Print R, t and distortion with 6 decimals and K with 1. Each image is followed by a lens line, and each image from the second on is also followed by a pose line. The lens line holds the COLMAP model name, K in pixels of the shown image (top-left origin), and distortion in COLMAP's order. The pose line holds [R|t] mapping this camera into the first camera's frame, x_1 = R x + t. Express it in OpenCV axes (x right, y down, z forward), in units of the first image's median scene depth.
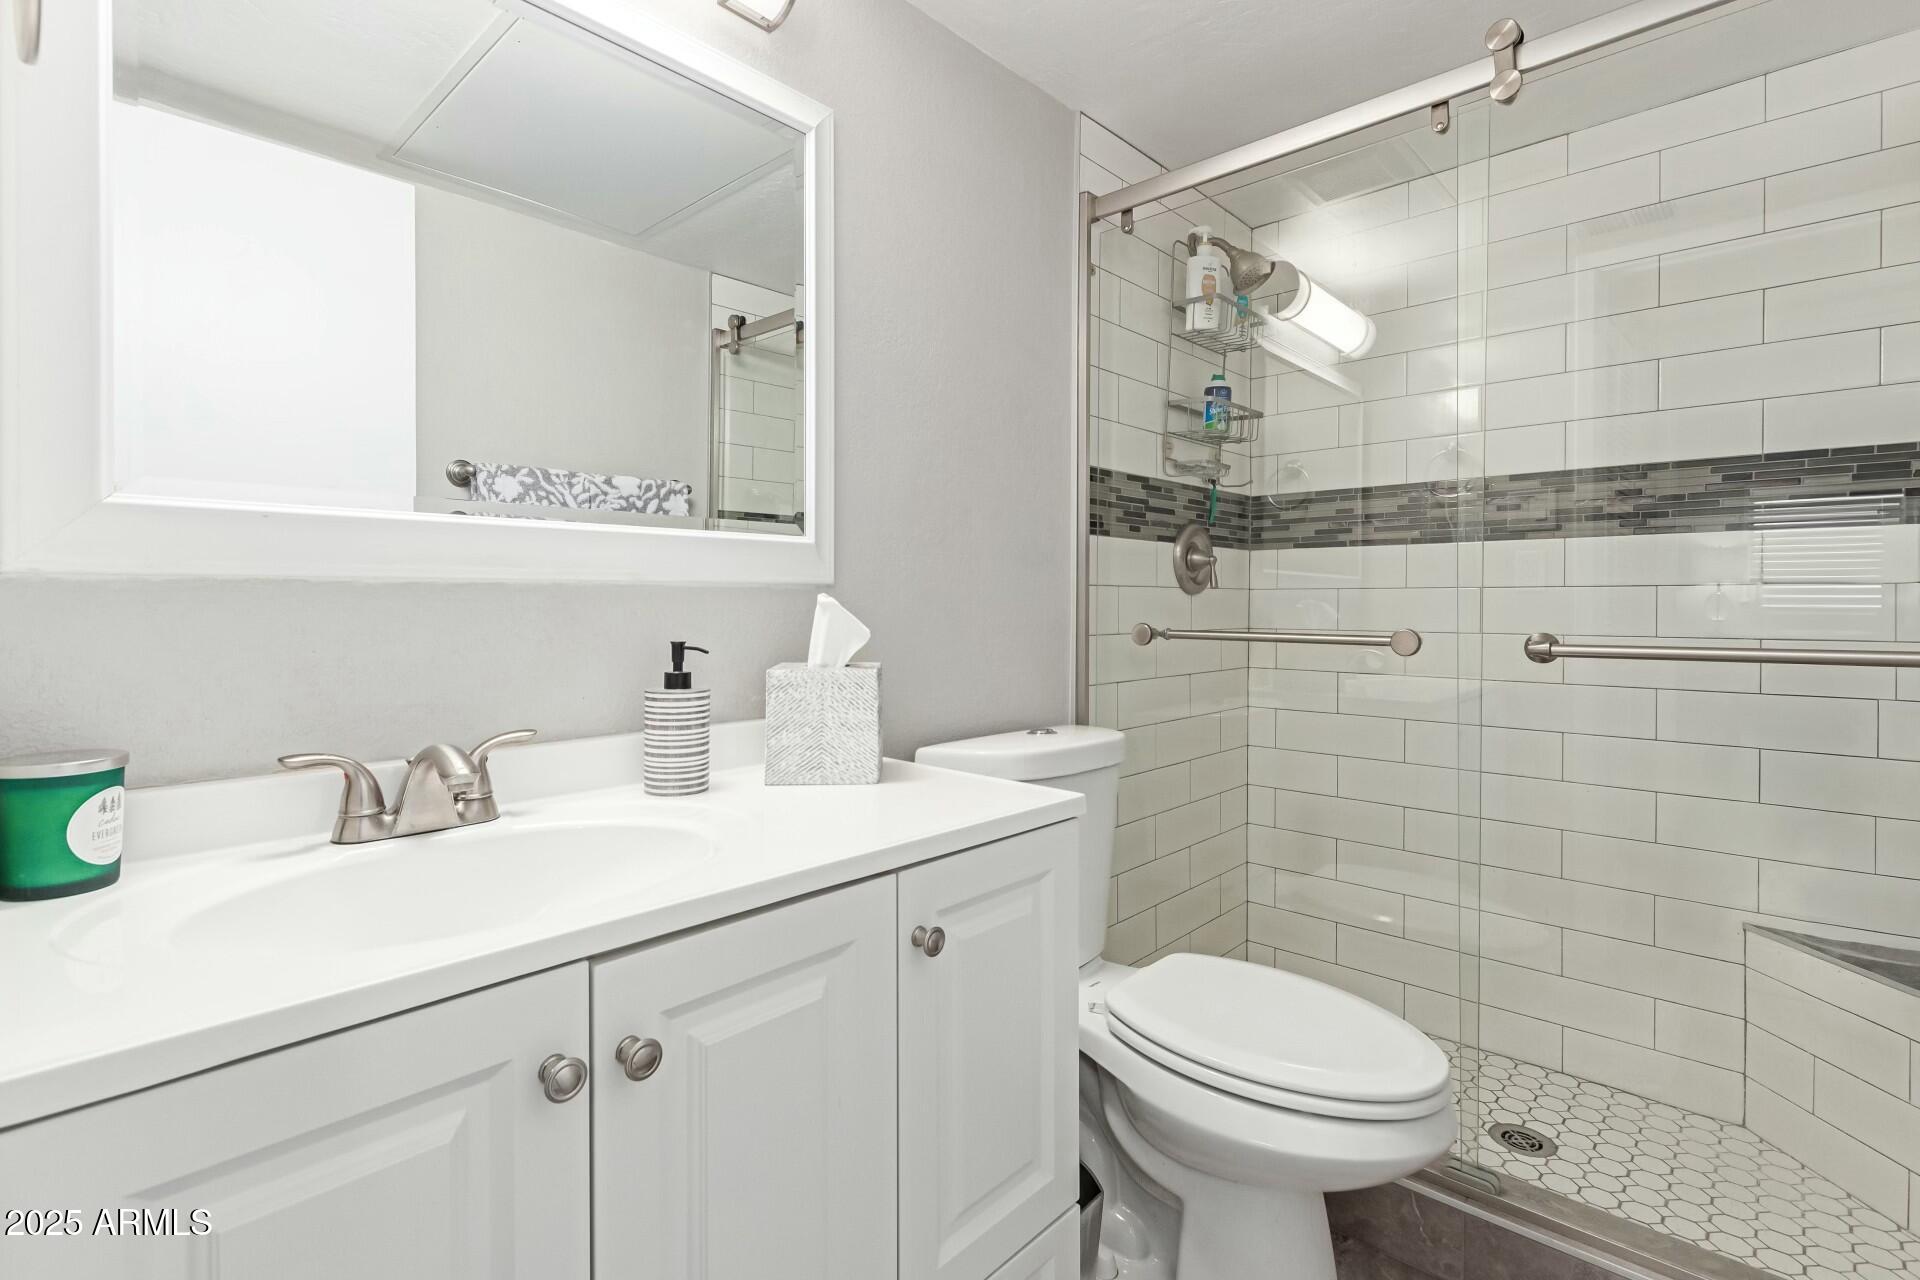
lens RADIAL K [[885.8, 0, 962.8], [0, 885.8, 636.3], [0, 0, 1]] dist [0.008801, -0.000951]
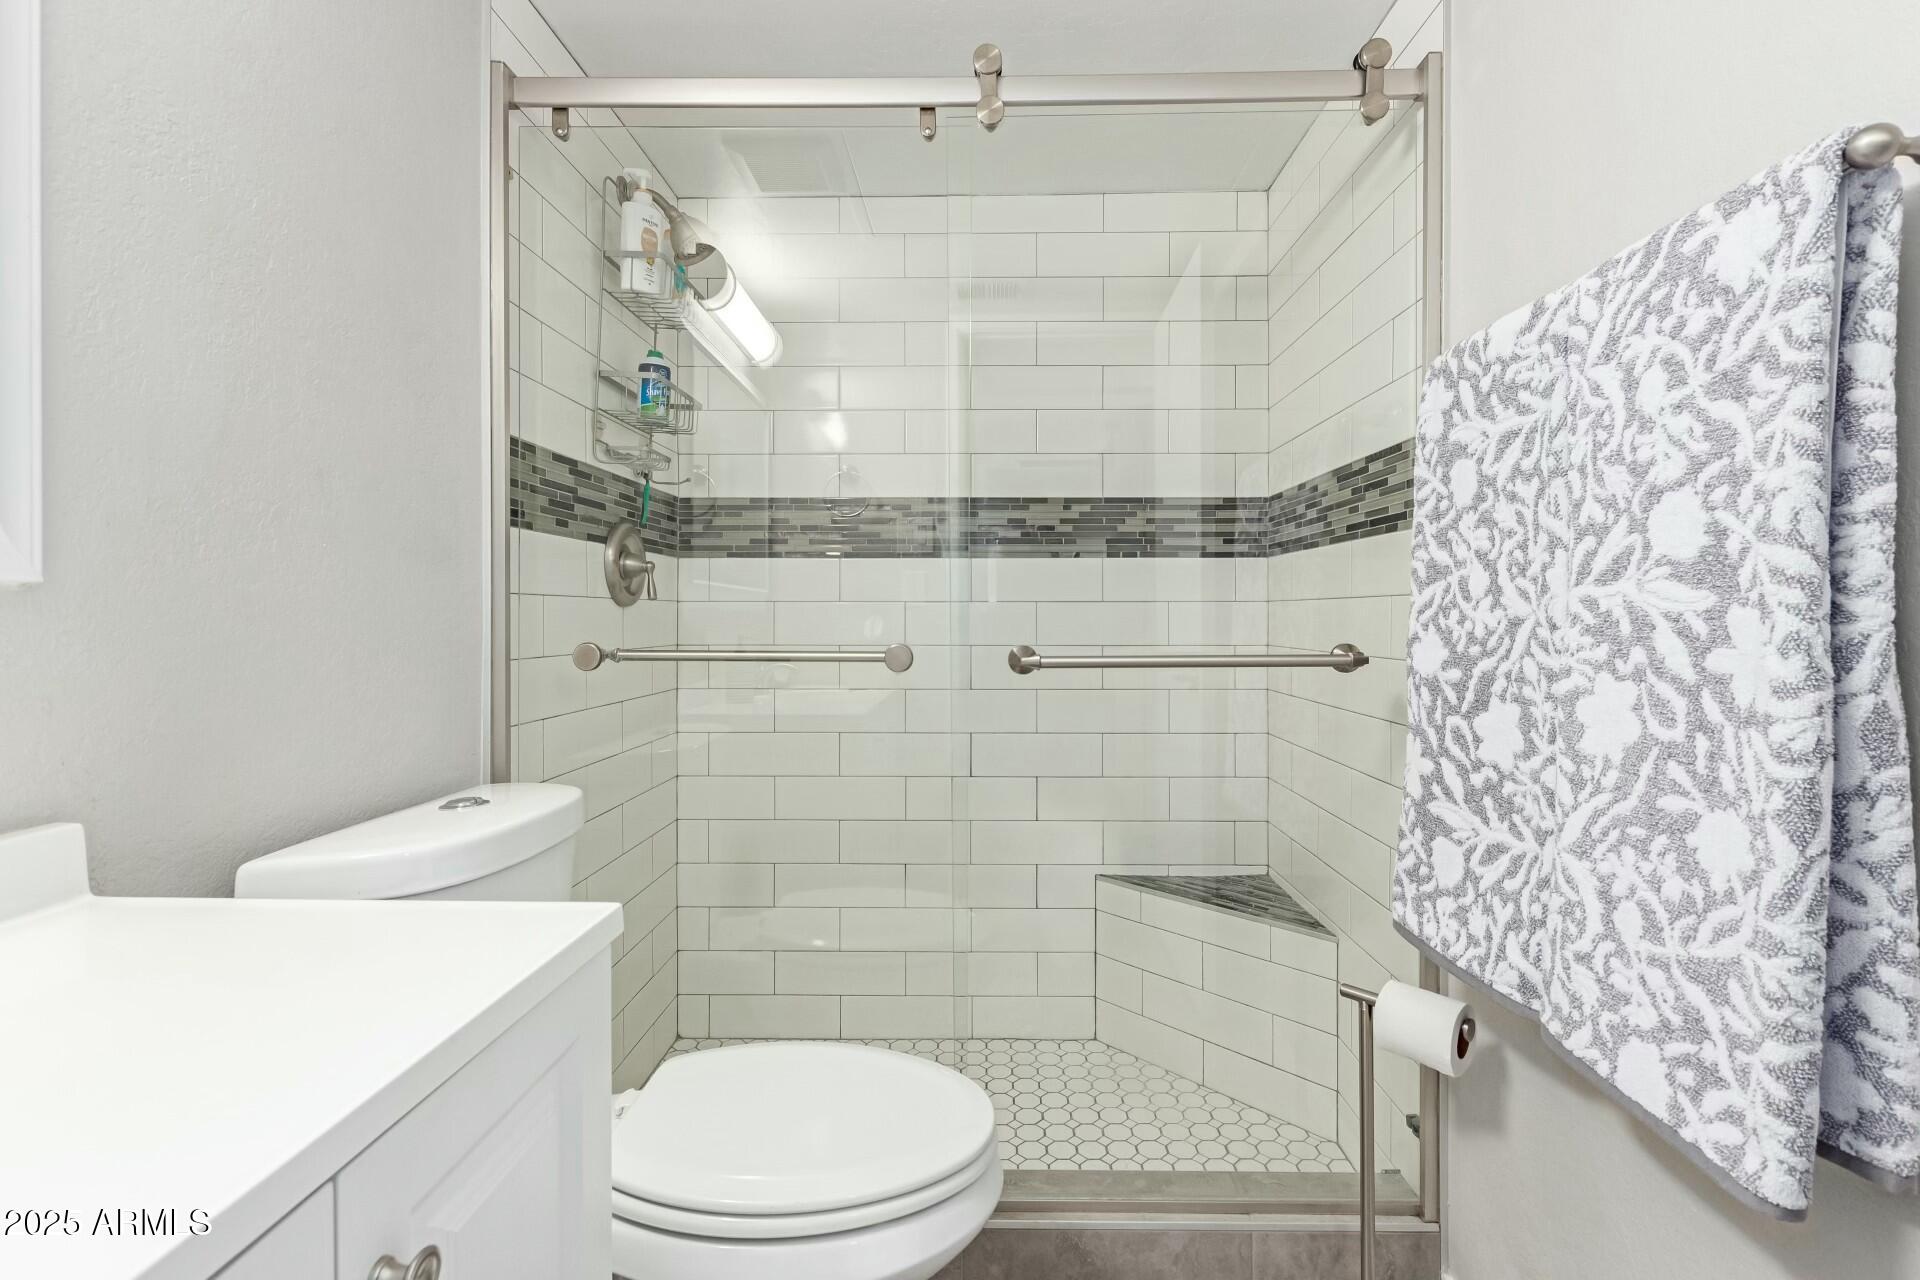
lens RADIAL K [[885.8, 0, 962.8], [0, 885.8, 636.3], [0, 0, 1]] dist [0.008801, -0.000951]
pose [[0.751379, -0.015983, 0.659678, -0.058678], [0.025068, 0.999676, -0.004332, -0.007934], [-0.659395, 0.019791, 0.751536, 0.164868]]
